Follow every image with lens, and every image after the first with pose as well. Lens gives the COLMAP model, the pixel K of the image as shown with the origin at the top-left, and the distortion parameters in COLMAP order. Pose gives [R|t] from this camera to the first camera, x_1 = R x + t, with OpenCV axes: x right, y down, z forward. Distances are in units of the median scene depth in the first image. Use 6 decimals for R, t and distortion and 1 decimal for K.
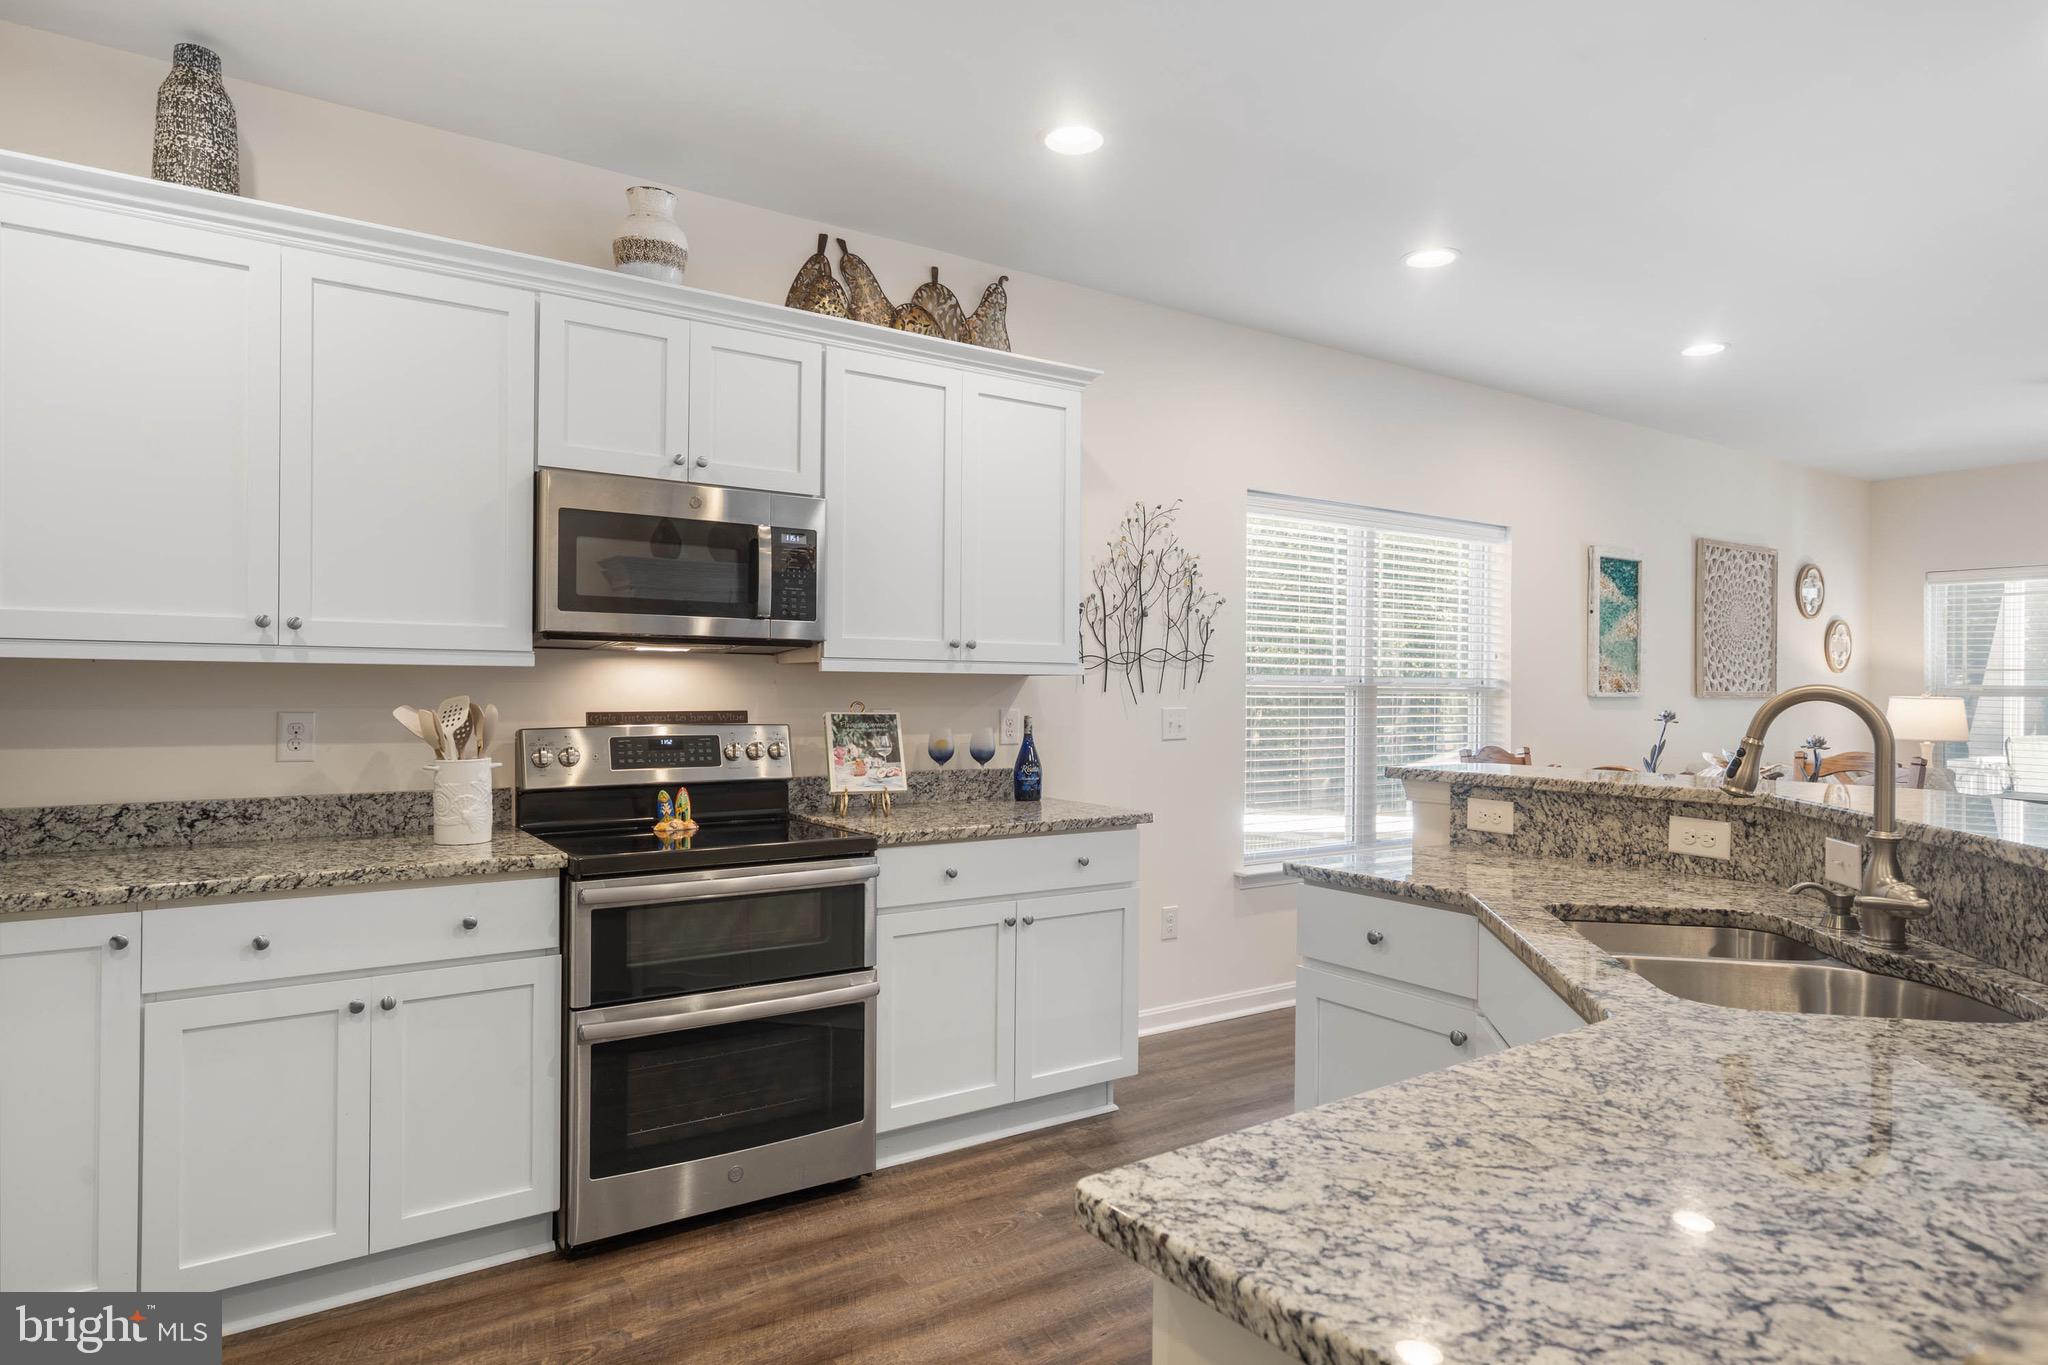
lens RADIAL K [[1162.6, 0, 1025.6], [0, 1162.6, 688.2], [0, 0, 1]] dist [0.007779, 0.000486]
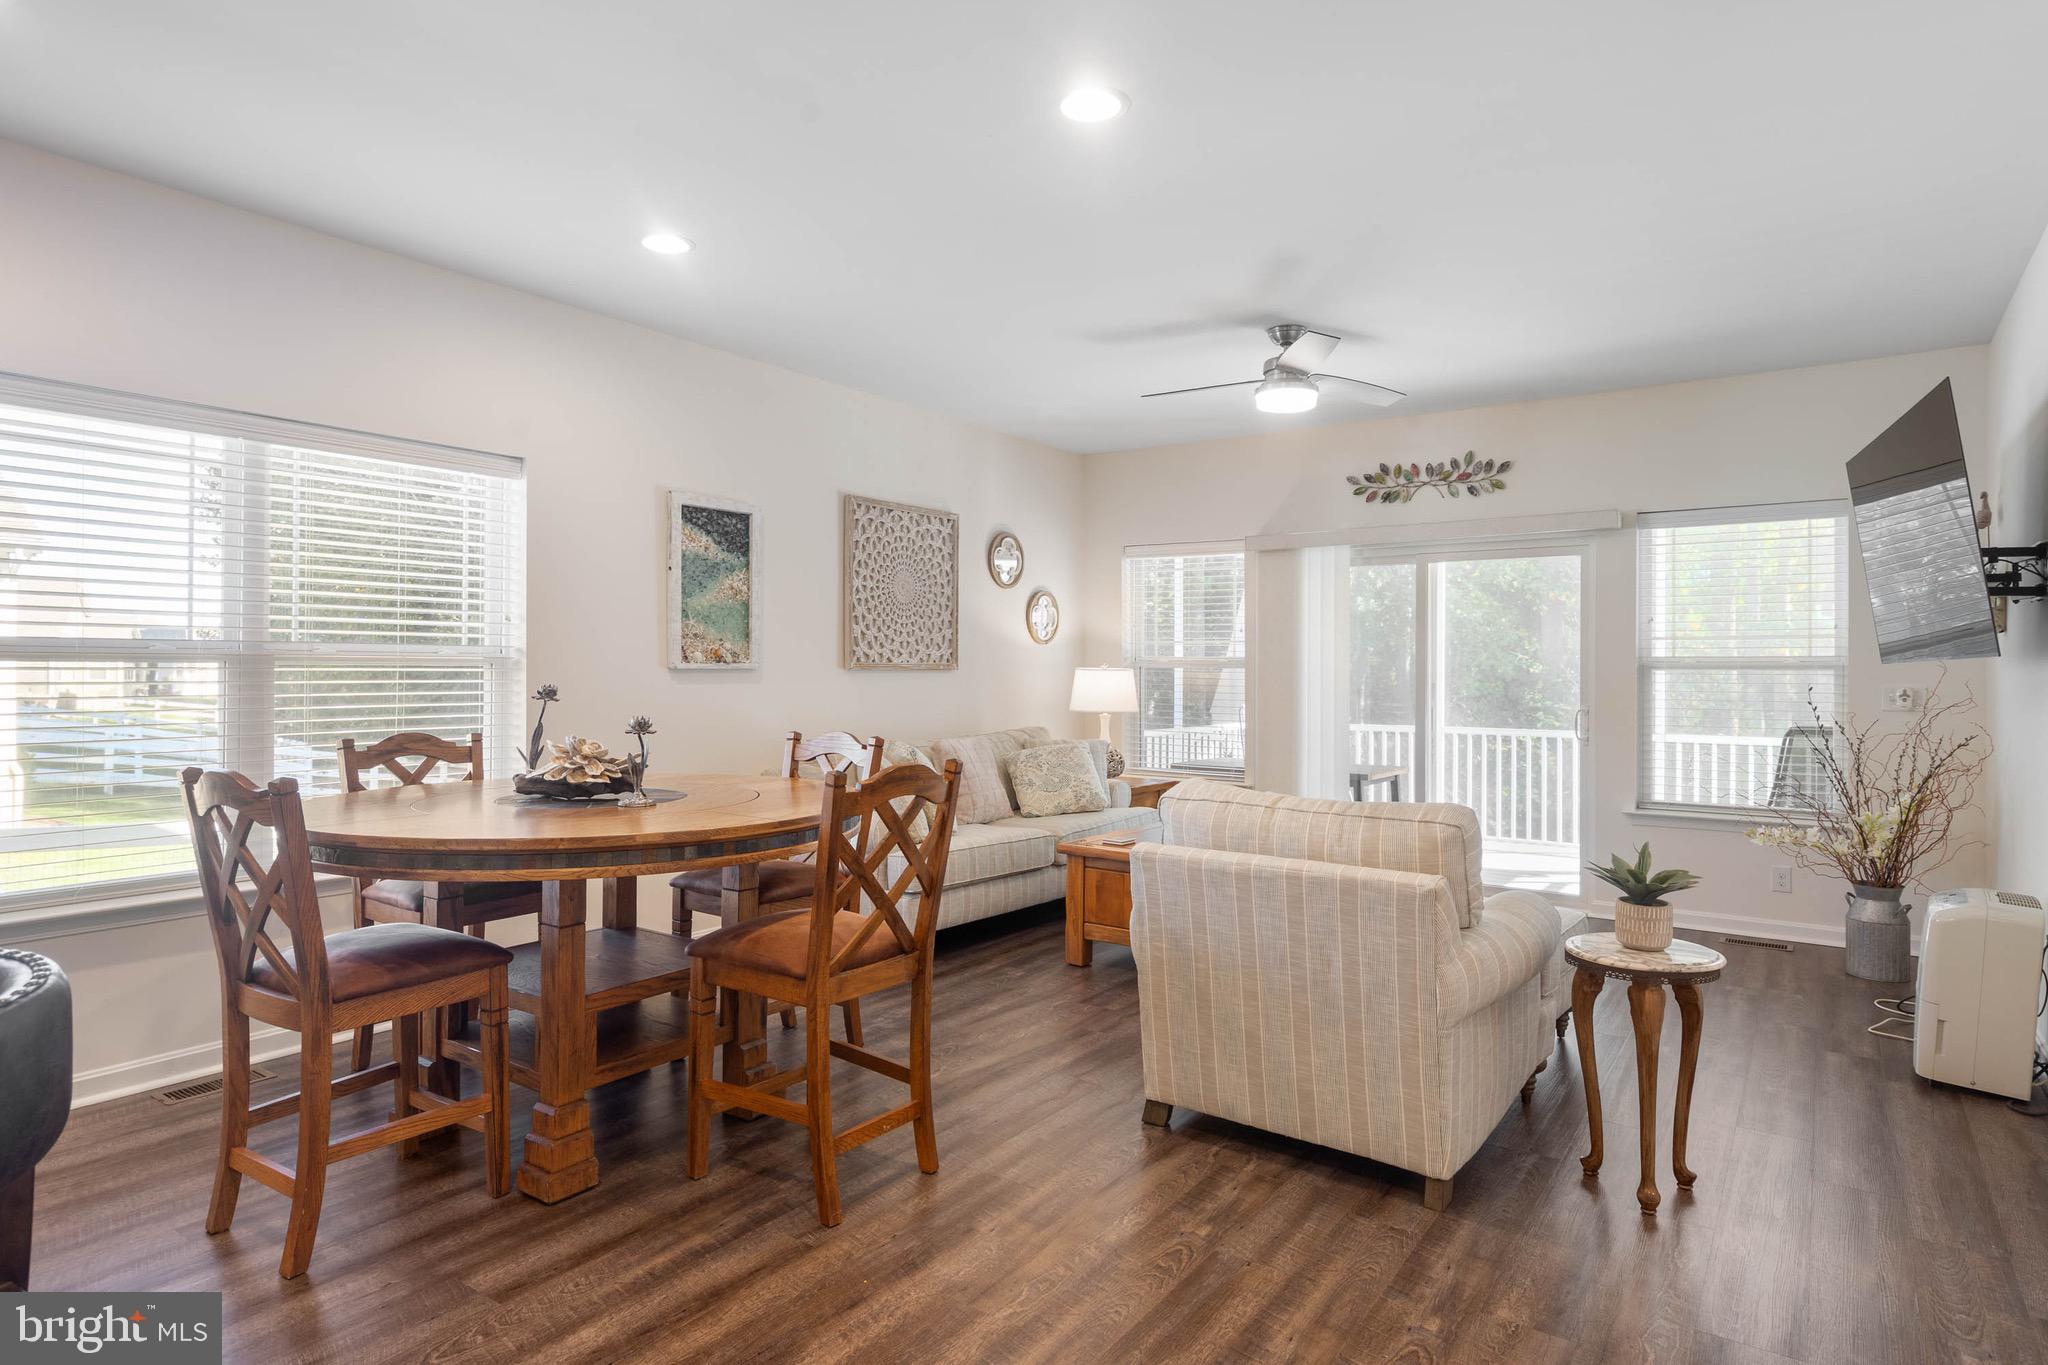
lens RADIAL K [[1141.9, 0, 1025.5], [0, 1141.9, 663.7], [0, 0, 1]] dist [0.001501, -0.000473]
pose [[0.934821, -0.000772, 0.355120, 0.823694], [0.000154, 0.999998, 0.001769, 0.004291], [-0.355120, -0.001599, 0.934819, 0.242941]]
